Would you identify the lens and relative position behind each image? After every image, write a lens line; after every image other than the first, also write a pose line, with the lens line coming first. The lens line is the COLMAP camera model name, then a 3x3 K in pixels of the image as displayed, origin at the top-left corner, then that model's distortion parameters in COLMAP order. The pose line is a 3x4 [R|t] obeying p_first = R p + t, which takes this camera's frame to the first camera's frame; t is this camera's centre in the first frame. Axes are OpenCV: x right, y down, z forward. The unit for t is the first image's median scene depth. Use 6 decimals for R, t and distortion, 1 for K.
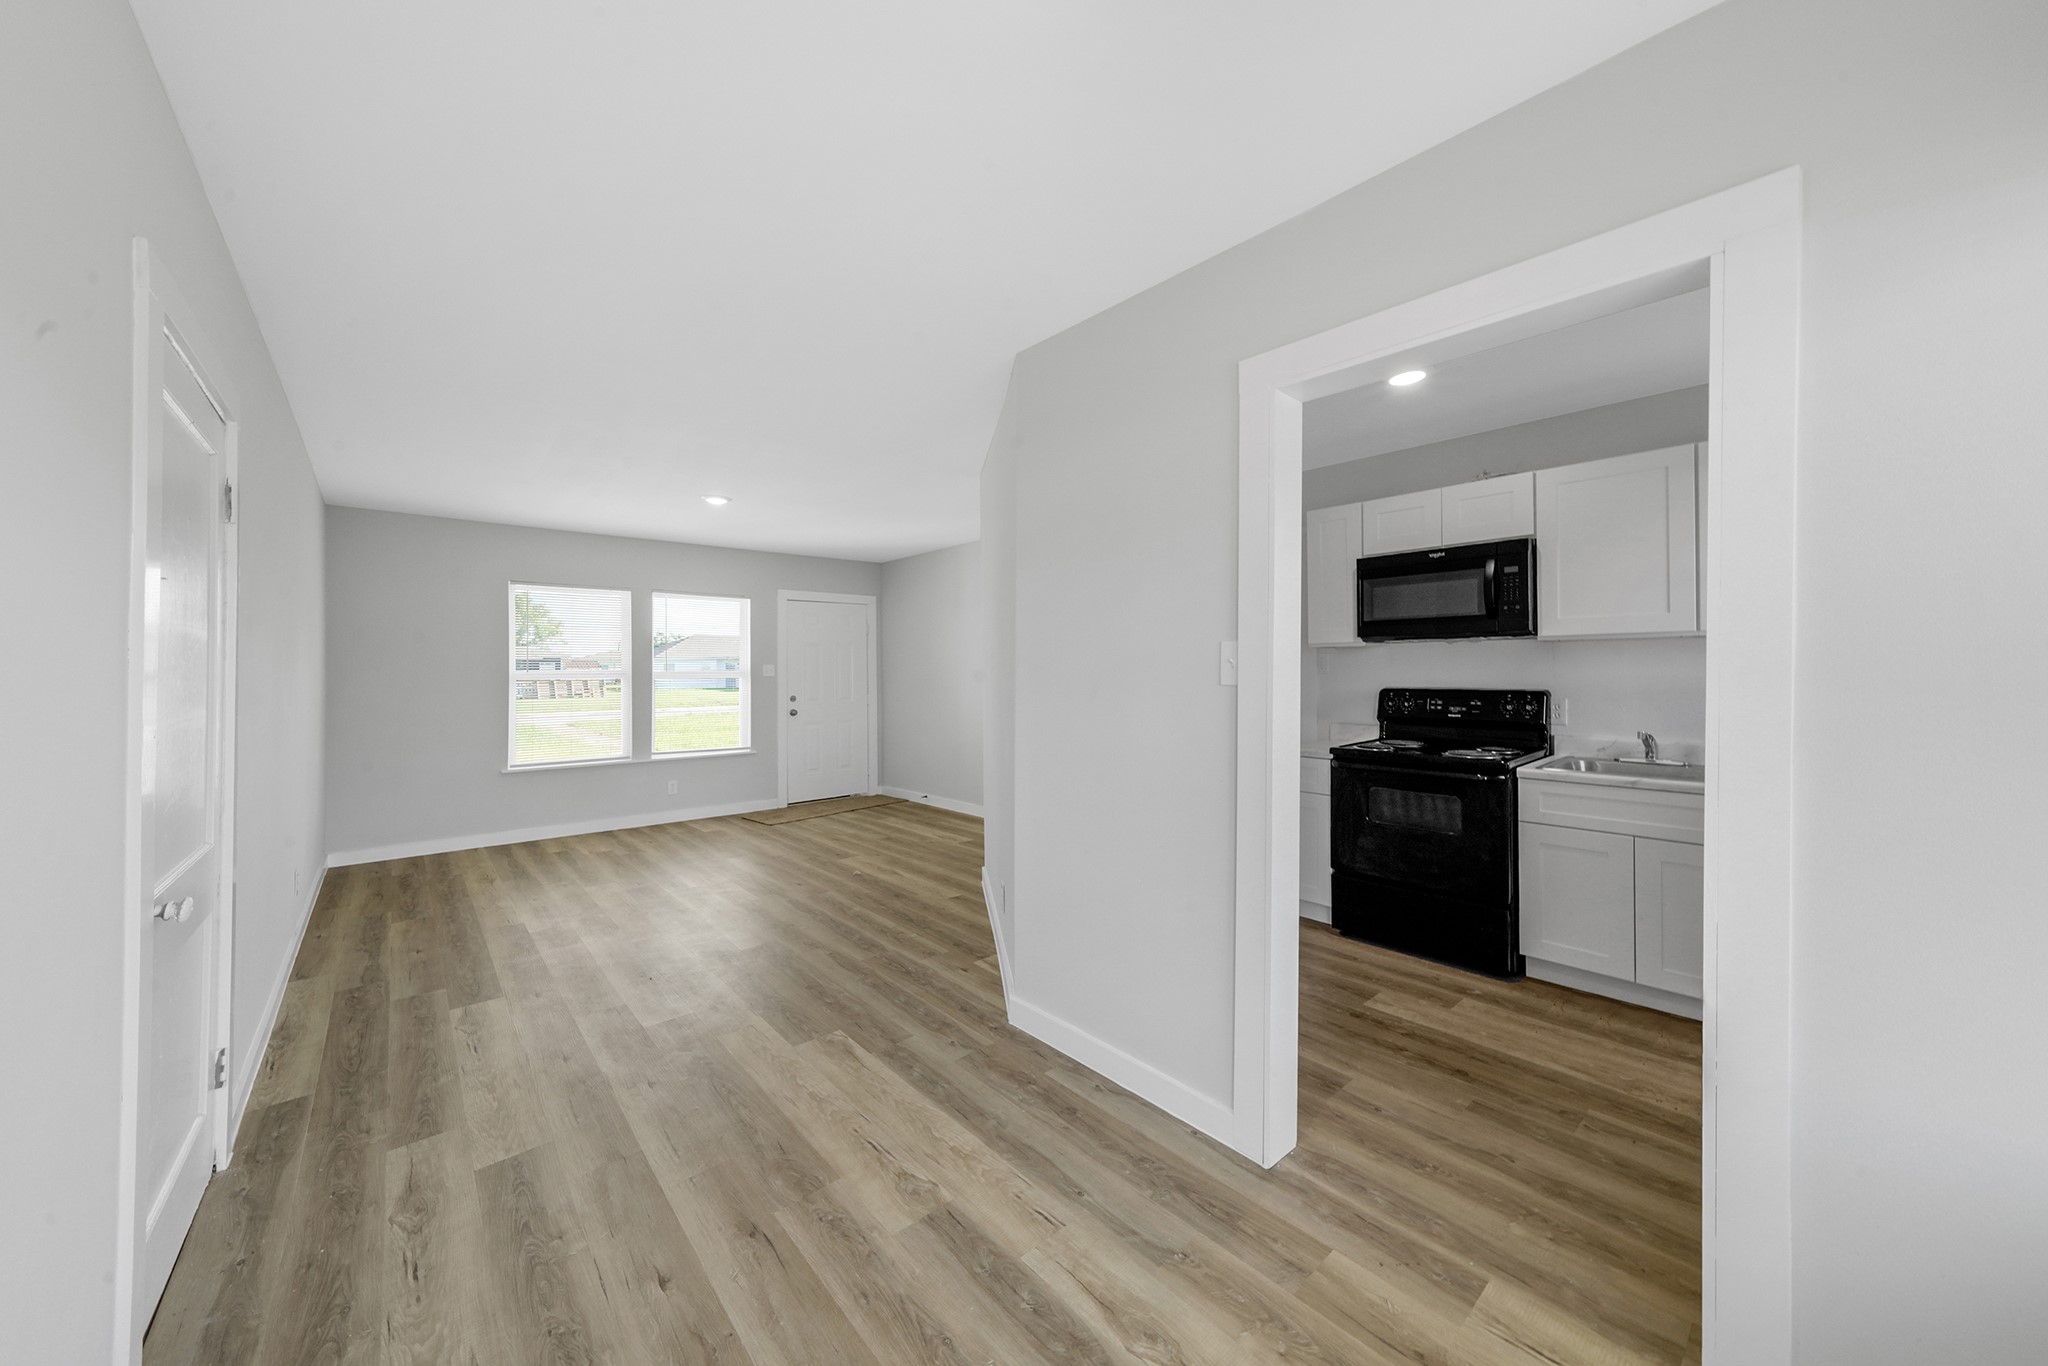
lens RADIAL K [[739.4, 0, 1003.6], [0, 739.4, 637.9], [0, 0, 1]] dist [0.000368, 0.000063]
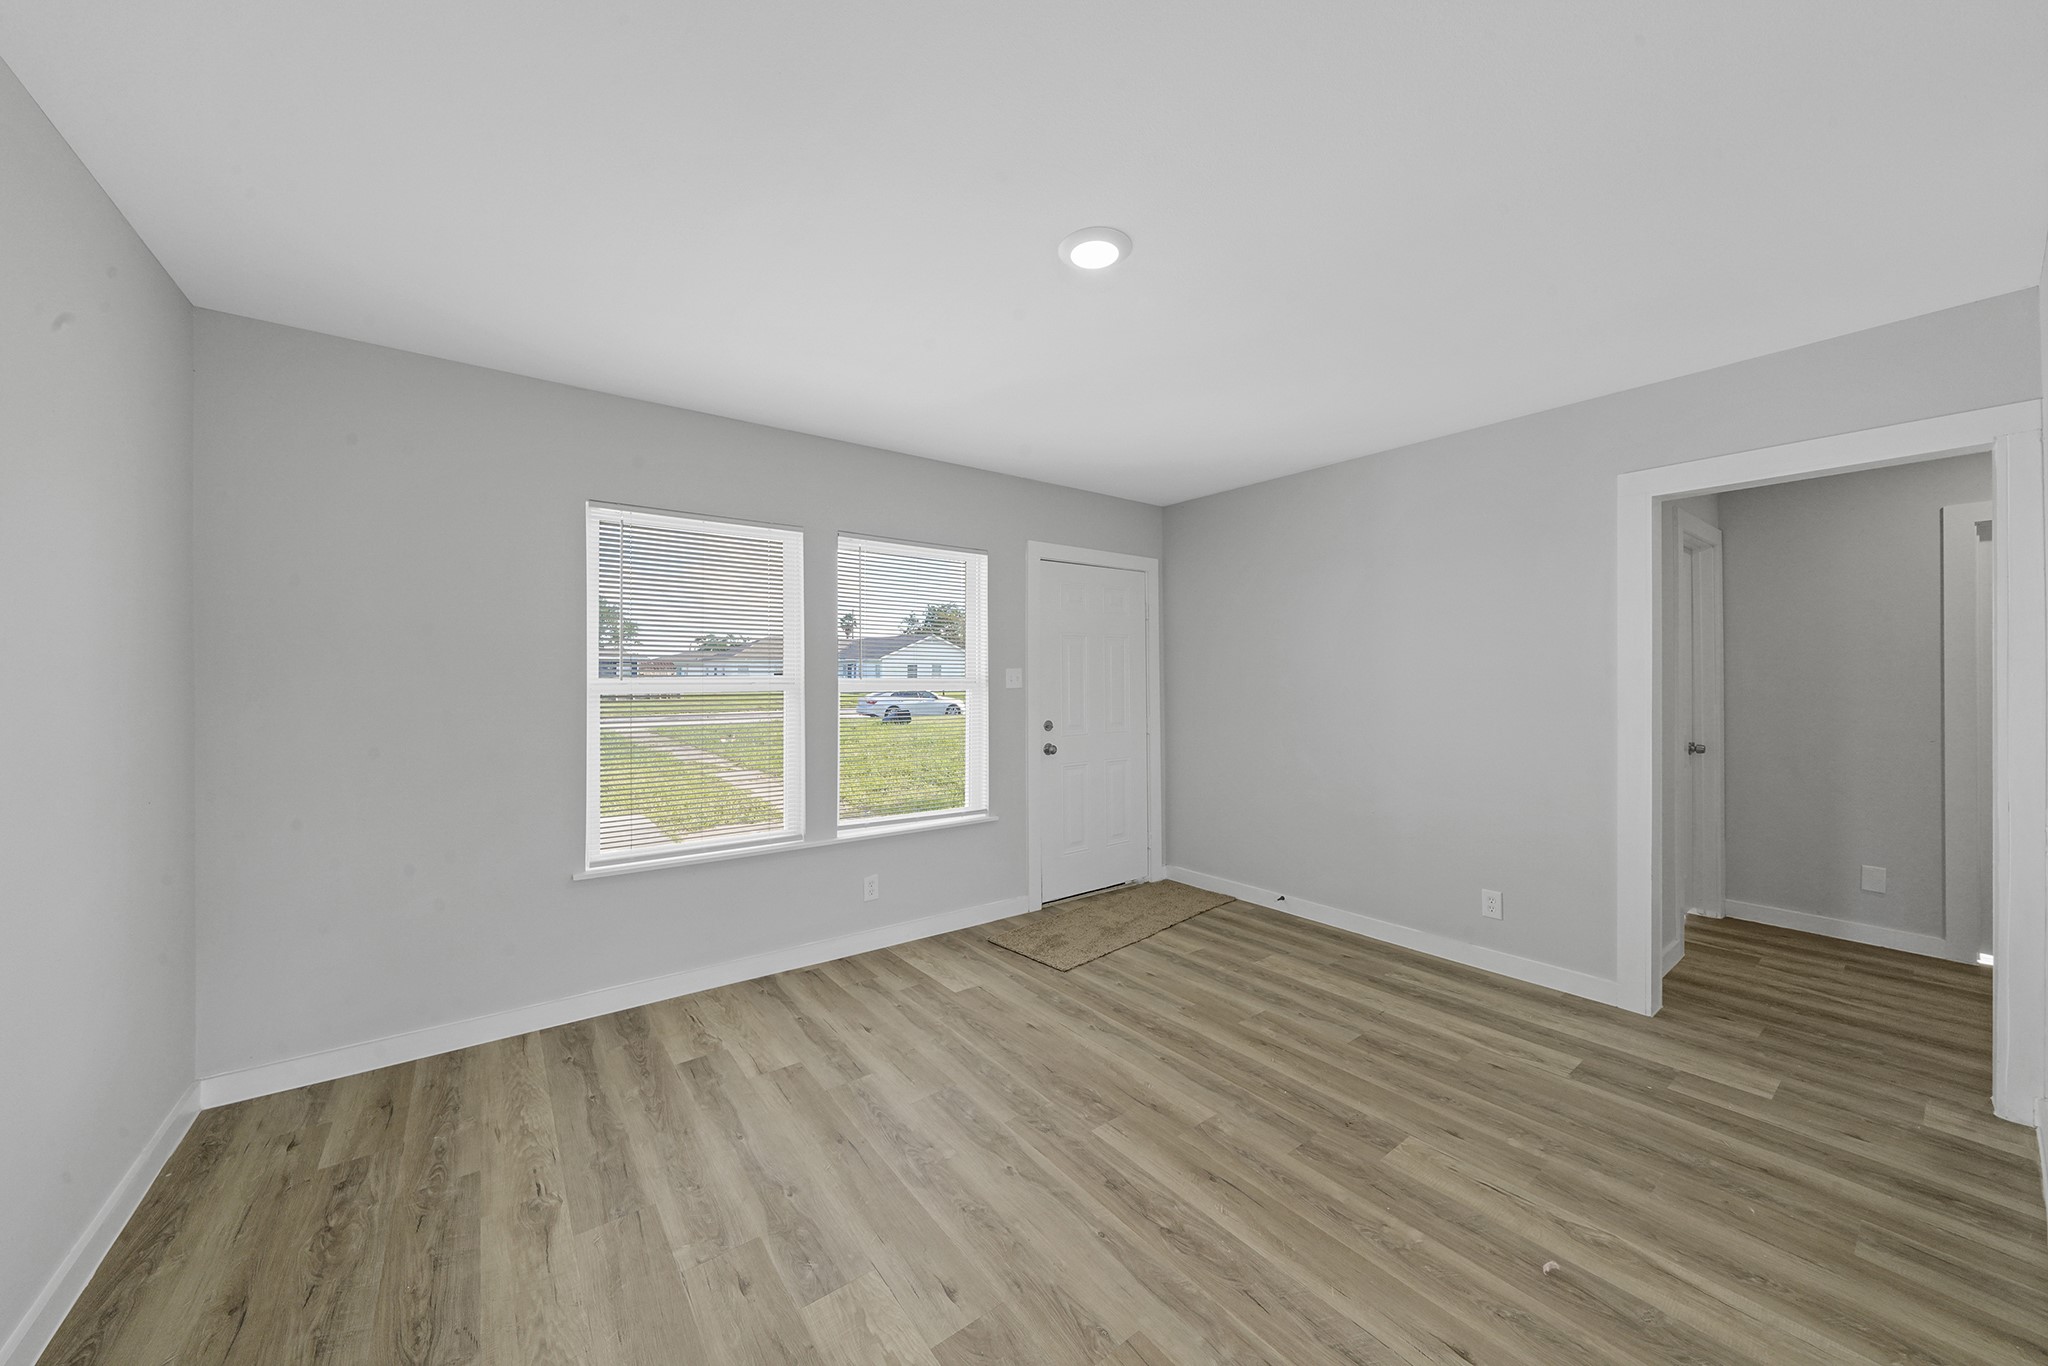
lens RADIAL K [[725.7, 0, 1017.0], [0, 725.7, 667.5], [0, 0, 1]] dist [-0.002394, -0.000087]
pose [[0.998520, 0.009693, -0.053514, -0.328624], [-0.007944, 0.999430, 0.032803, 0.019379], [0.053801, -0.032329, 0.998028, 0.495270]]
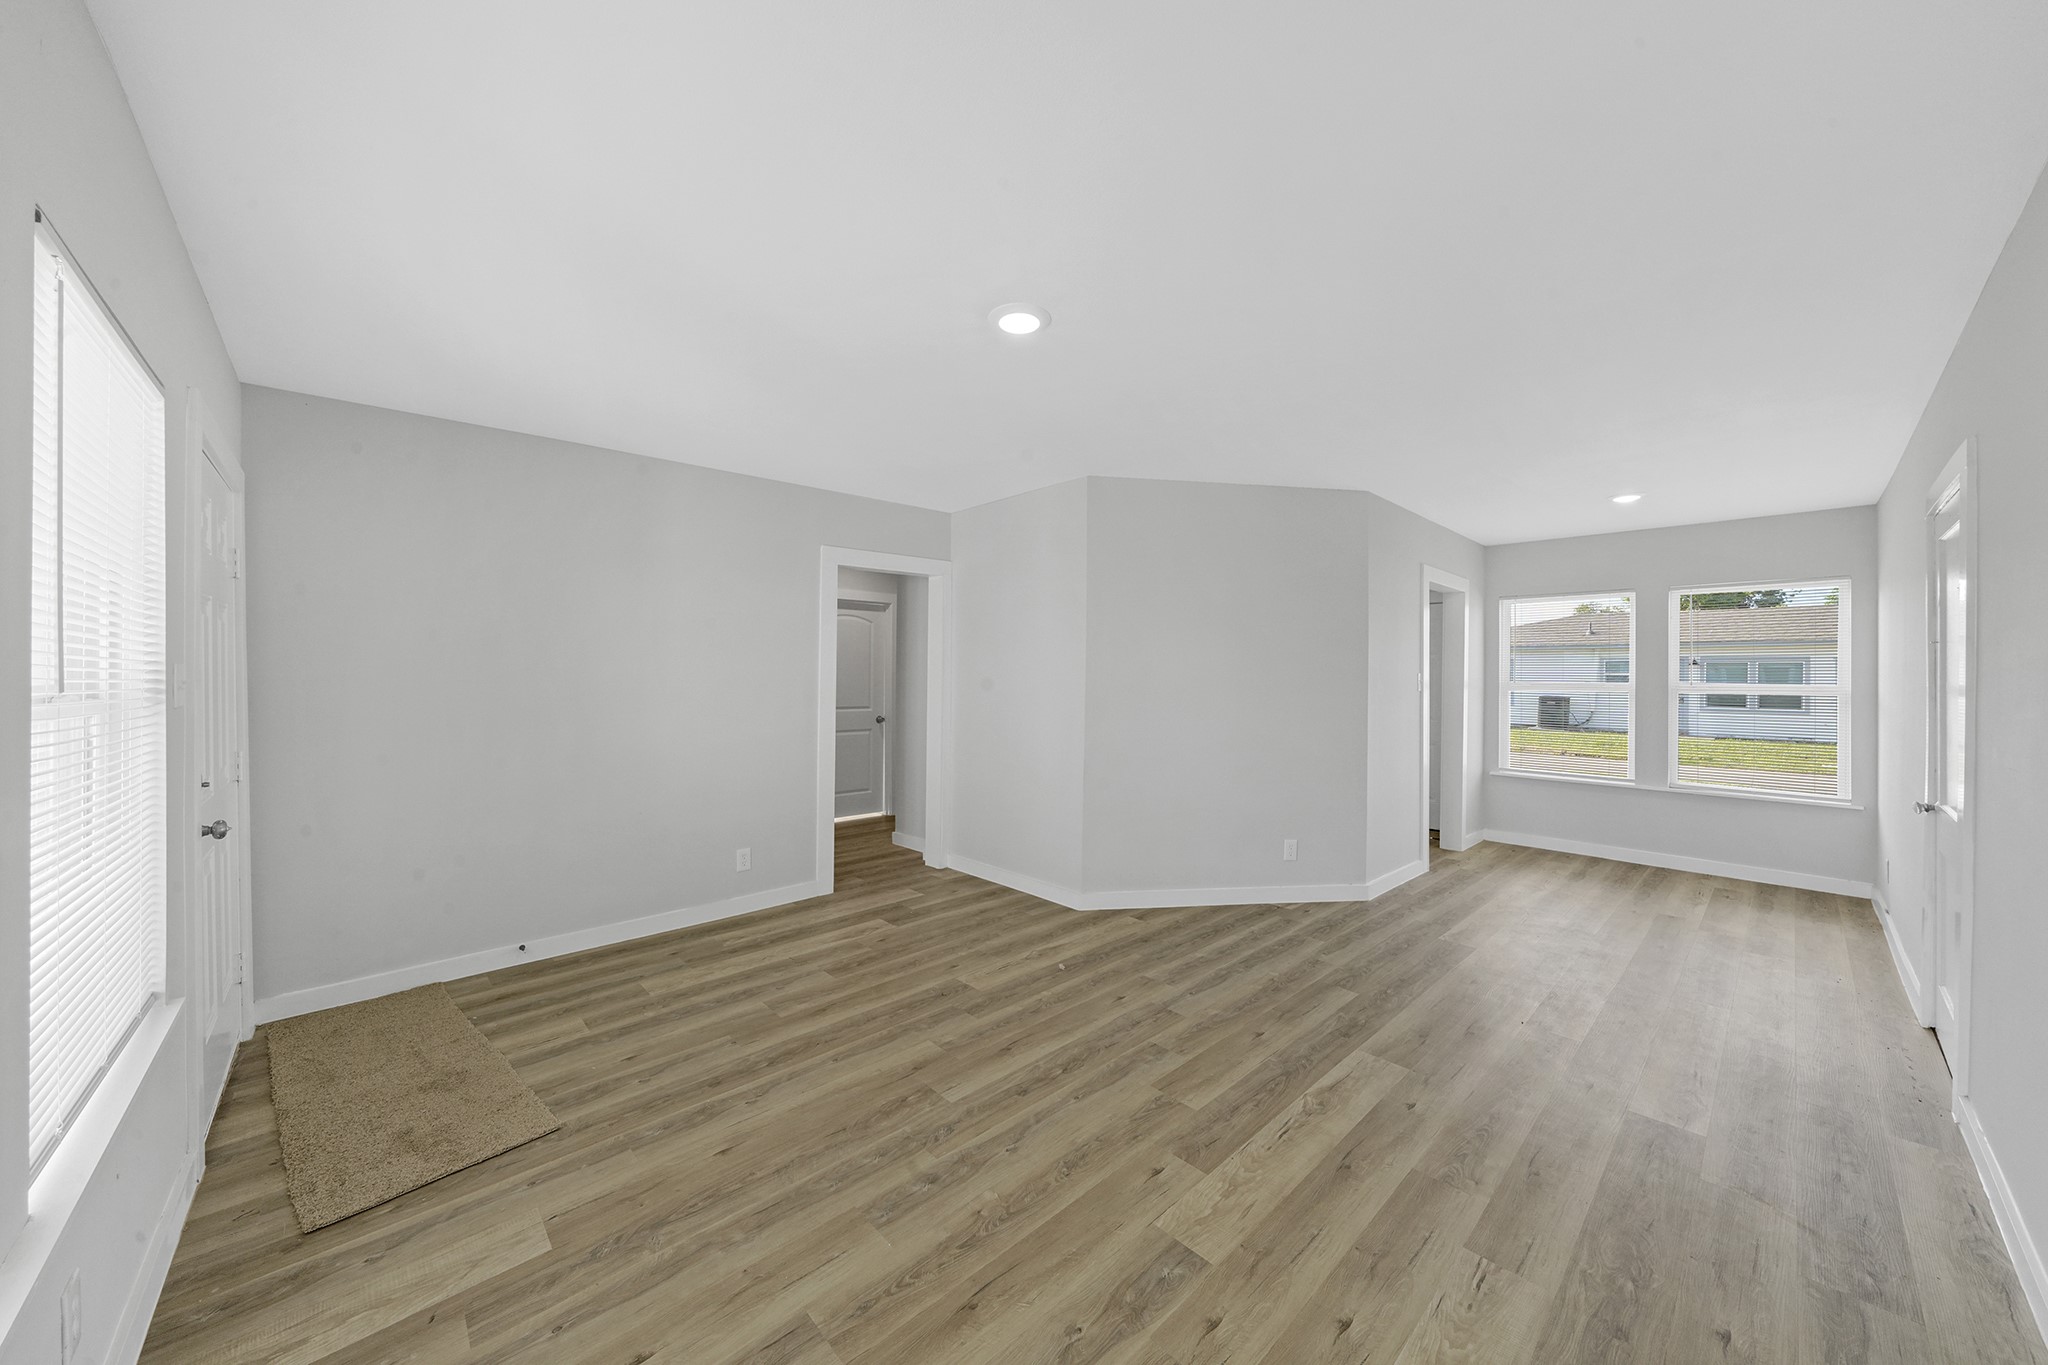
lens RADIAL K [[712.7, 0, 1015.4], [0, 712.7, 683.8], [0, 0, 1]] dist [-0.001436, 0.000120]
pose [[-0.048740, 0.000794, 0.998811, -0.670838], [-0.045445, 0.998962, -0.003012, 0.035971], [-0.997777, -0.045537, -0.048654, 0.824704]]
